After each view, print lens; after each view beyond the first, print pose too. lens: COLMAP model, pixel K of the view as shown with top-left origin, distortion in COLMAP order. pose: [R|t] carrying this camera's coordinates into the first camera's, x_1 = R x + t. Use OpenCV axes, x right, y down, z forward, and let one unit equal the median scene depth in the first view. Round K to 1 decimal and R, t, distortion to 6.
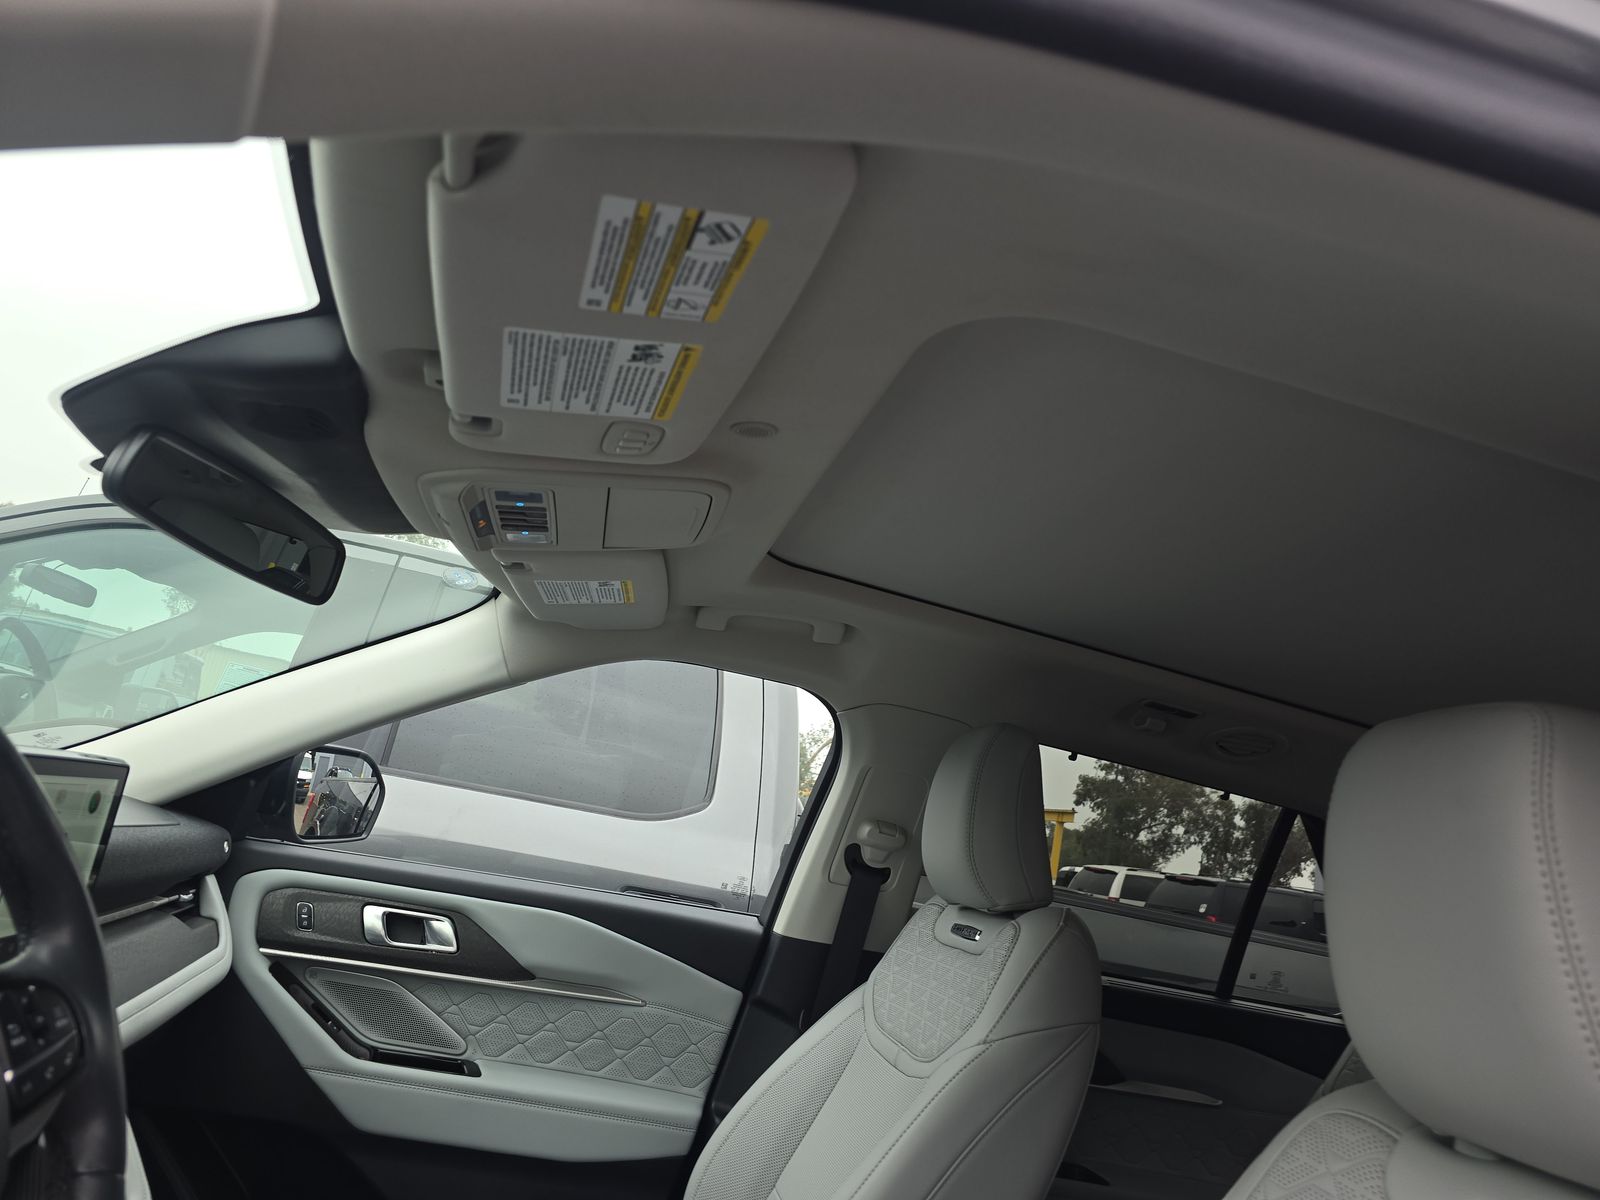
lens RADIAL K [[1076.4, 0, 816.9], [0, 1076.4, 580.9], [0, 0, 1]] dist [0.093254, -0.097235]
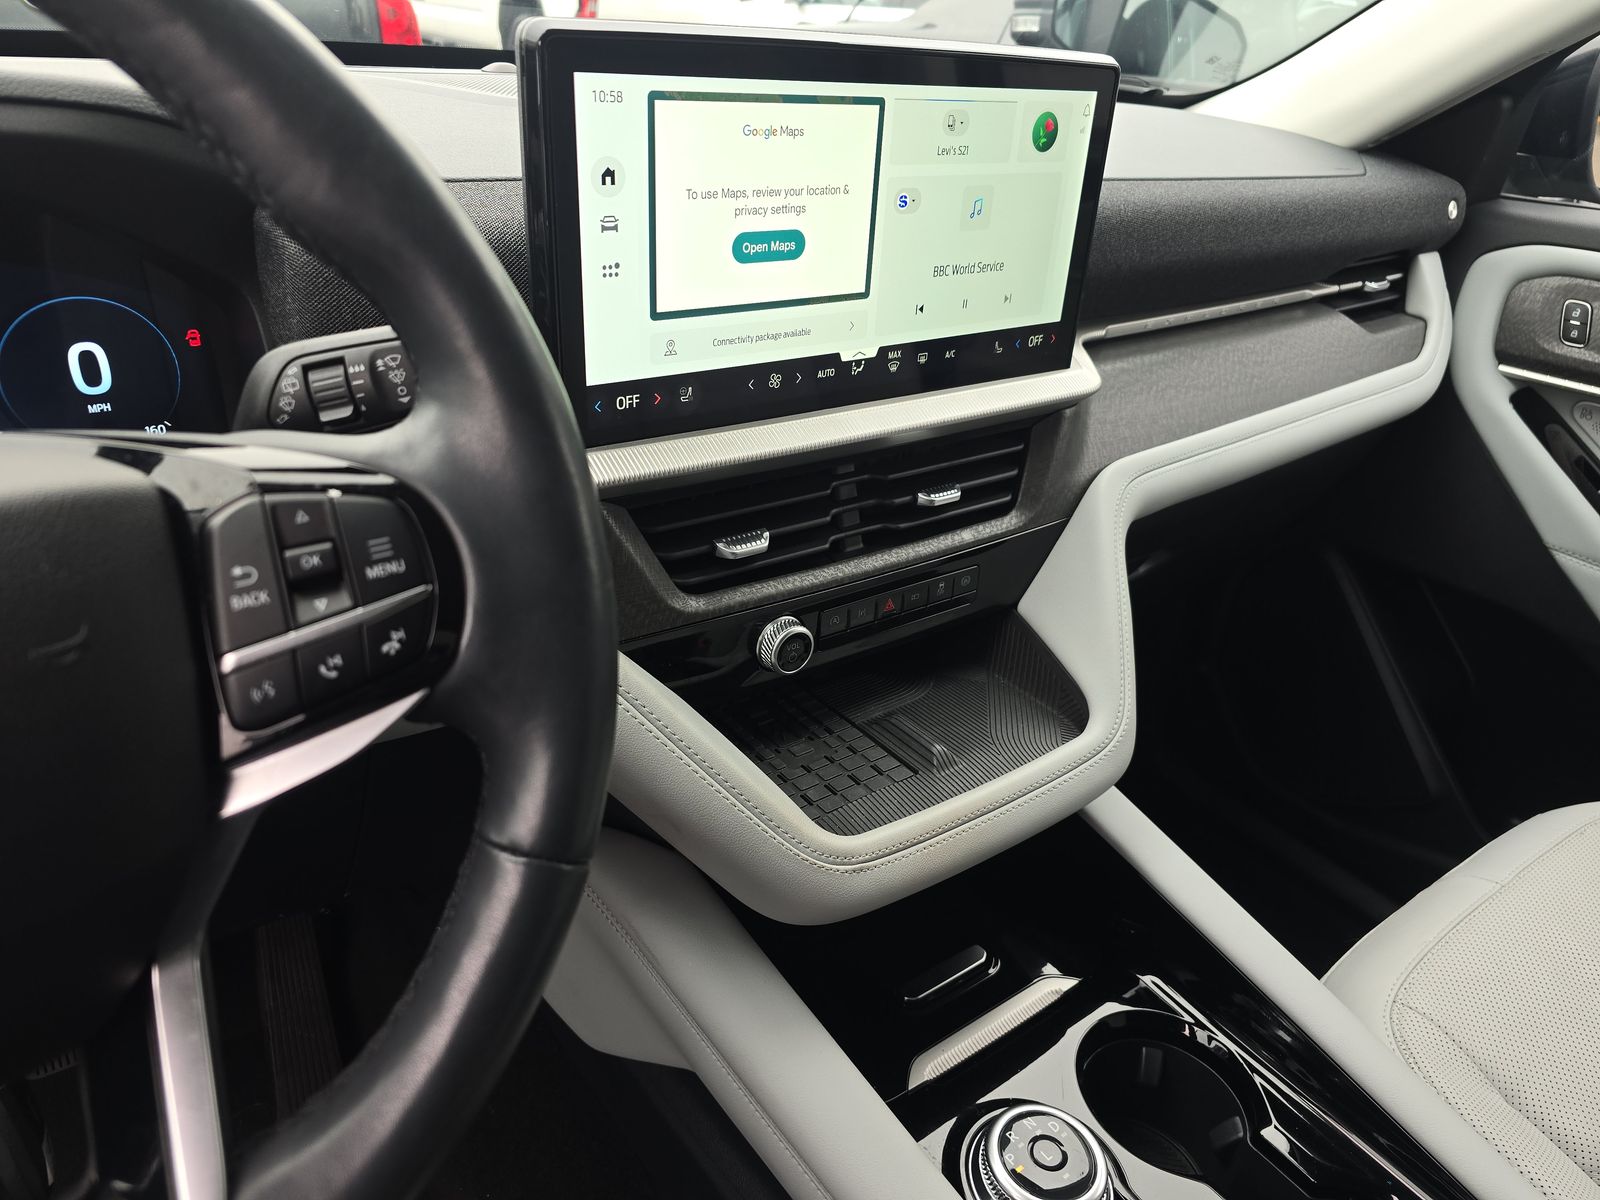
lens RADIAL K [[1077.1, 0, 800.0], [0, 1077.1, 600.0], [0, 0, 1]] dist [0.044775, -0.042429]
pose [[0.417993, 0.285957, -0.862270, -0.083178], [0.226032, 0.886581, 0.403590, 0.110525], [0.879881, -0.363598, 0.305949, 0.421384]]
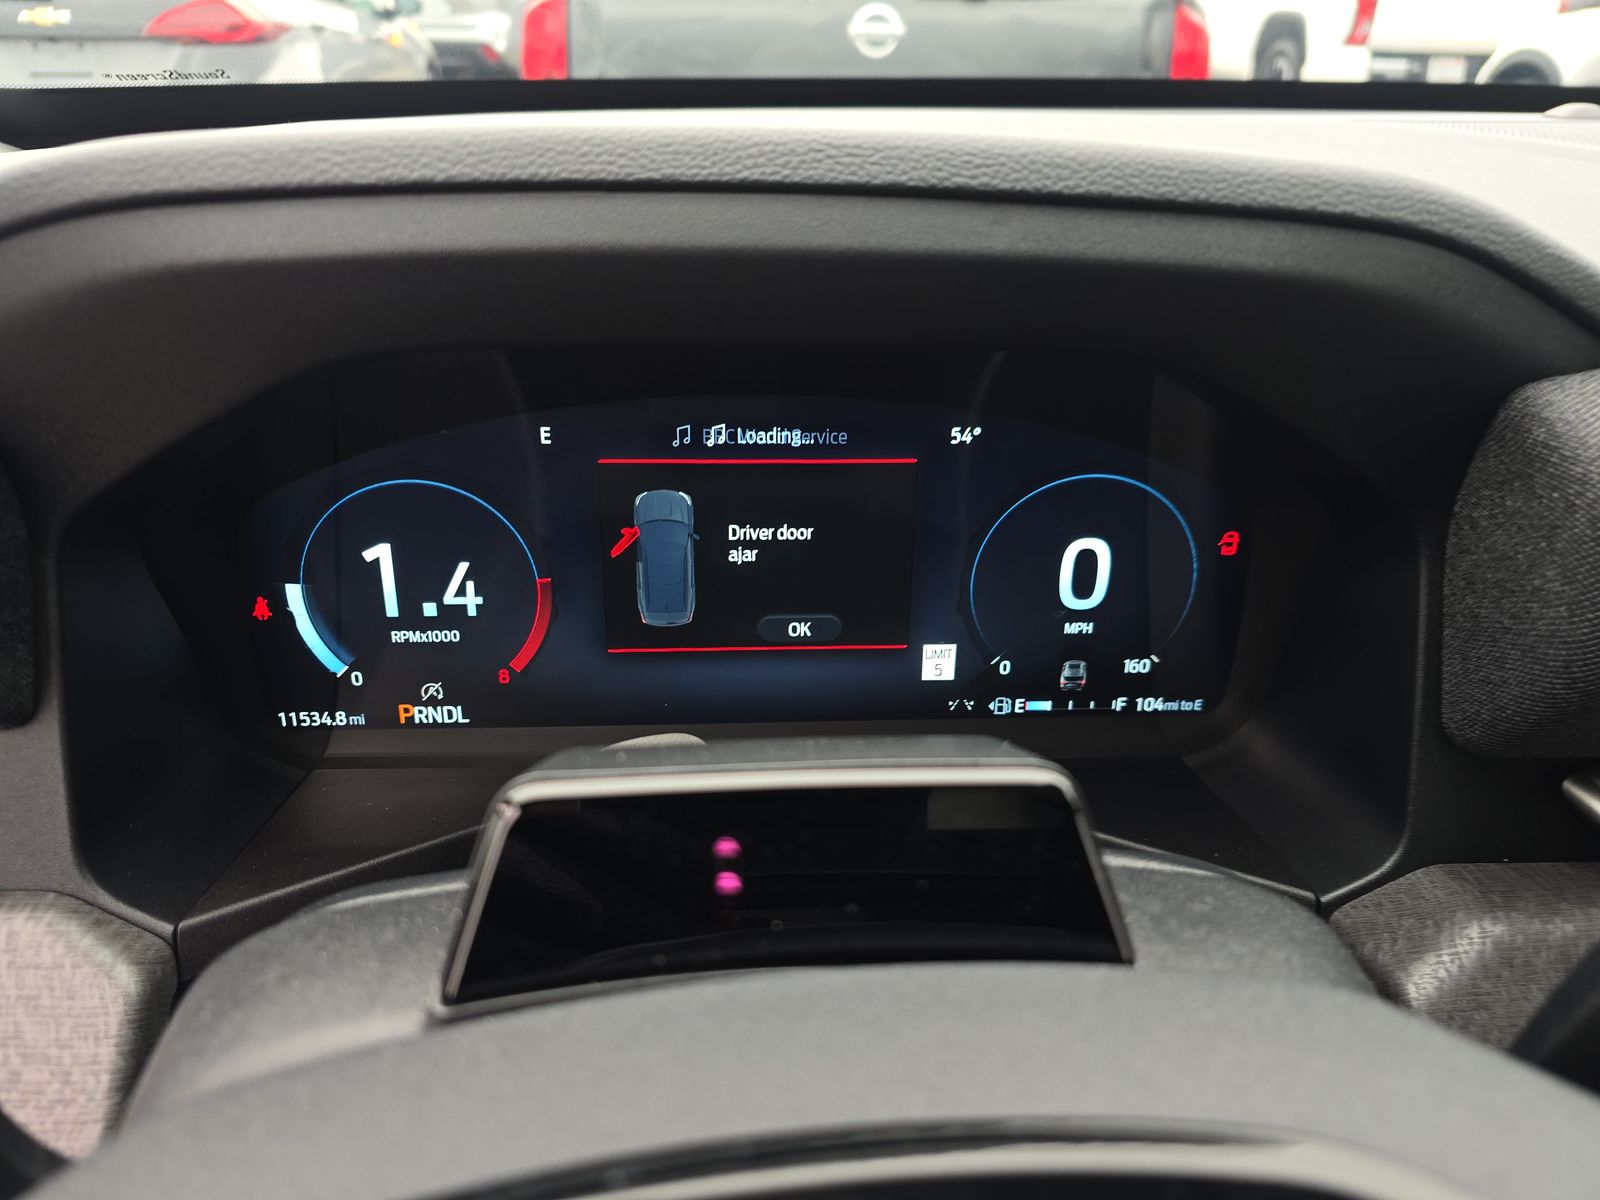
lens RADIAL K [[1098.3, 0, 801.9], [0, 1098.3, 593.1], [0, 0, 1]] dist [0.045829, -0.057323]
pose [[-0.138207, 0.288246, -0.947530, -0.264849], [0.192353, 0.946306, 0.259817, 0.063717], [0.971545, -0.146352, -0.186231, 0.338543]]
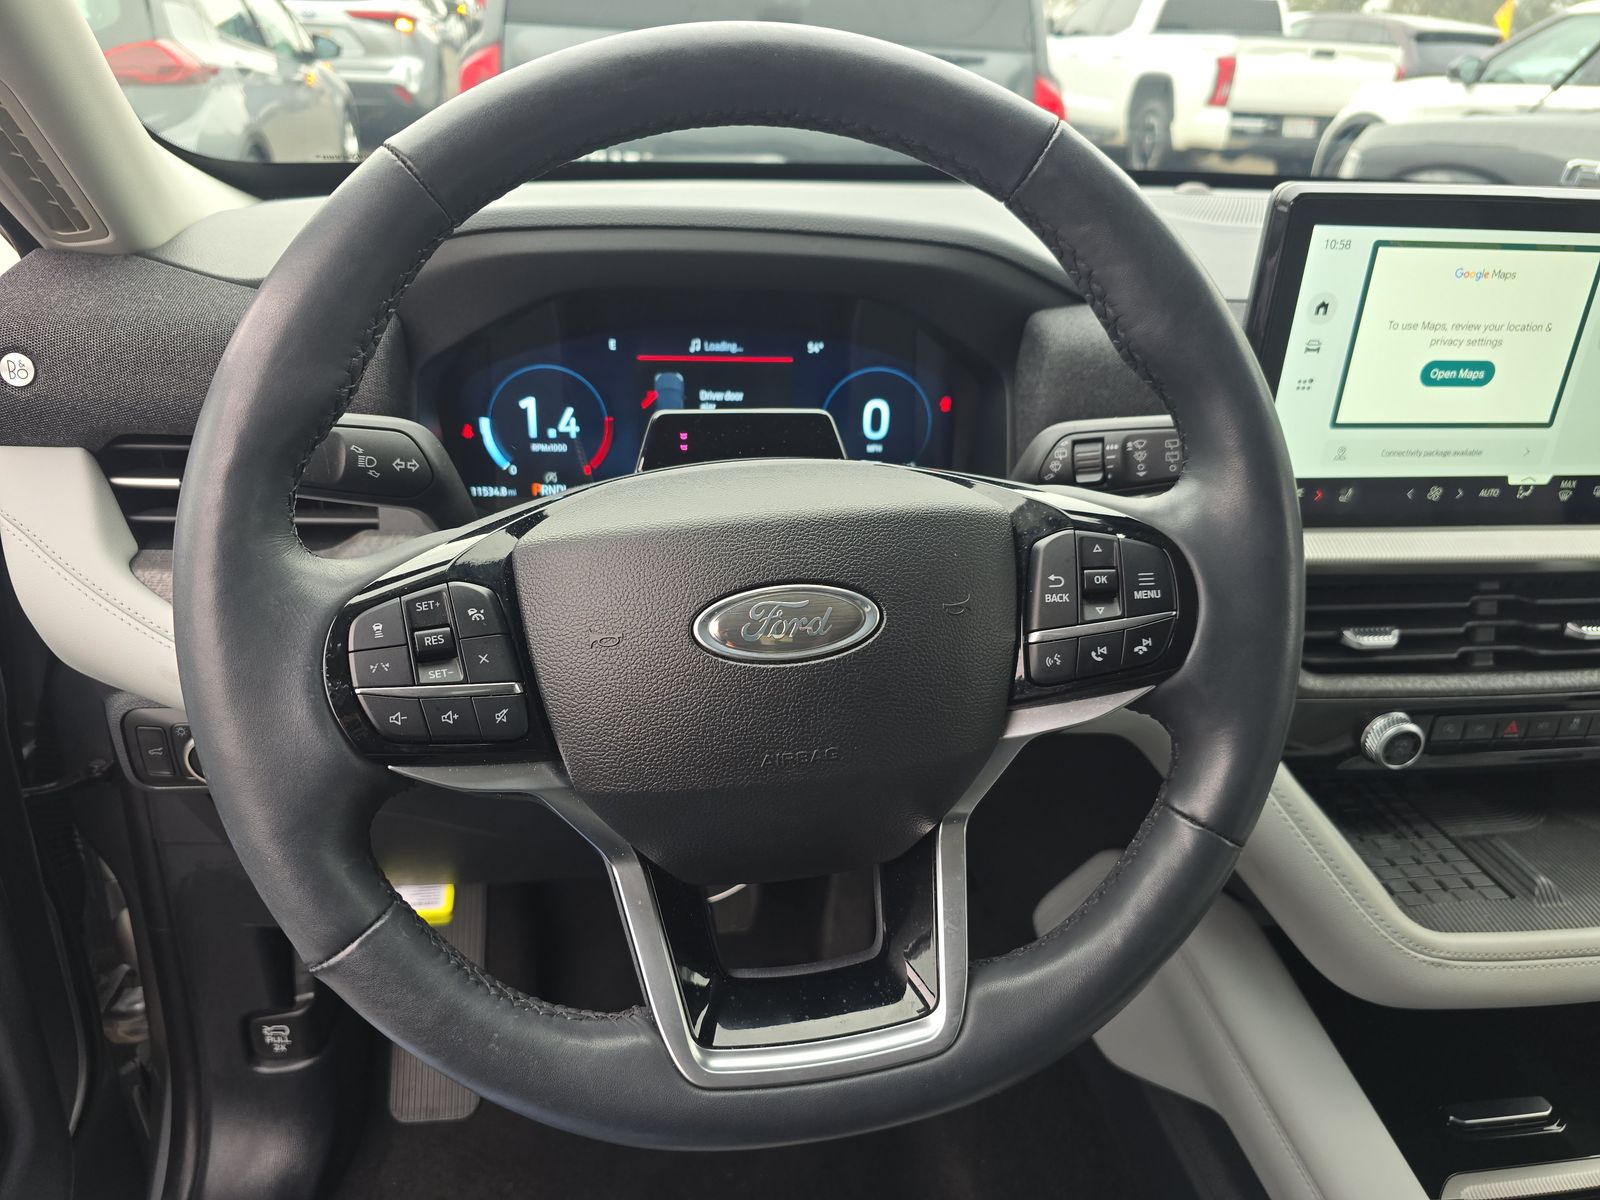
lens RADIAL K [[1098.3, 0, 801.9], [0, 1098.3, 593.1], [0, 0, 1]] dist [0.045829, -0.057323]
pose [[-0.057172, 0.258107, -0.964423, -0.009255], [0.185267, 0.951968, 0.243791, 0.082612], [0.981024, -0.164738, -0.102244, 0.359364]]
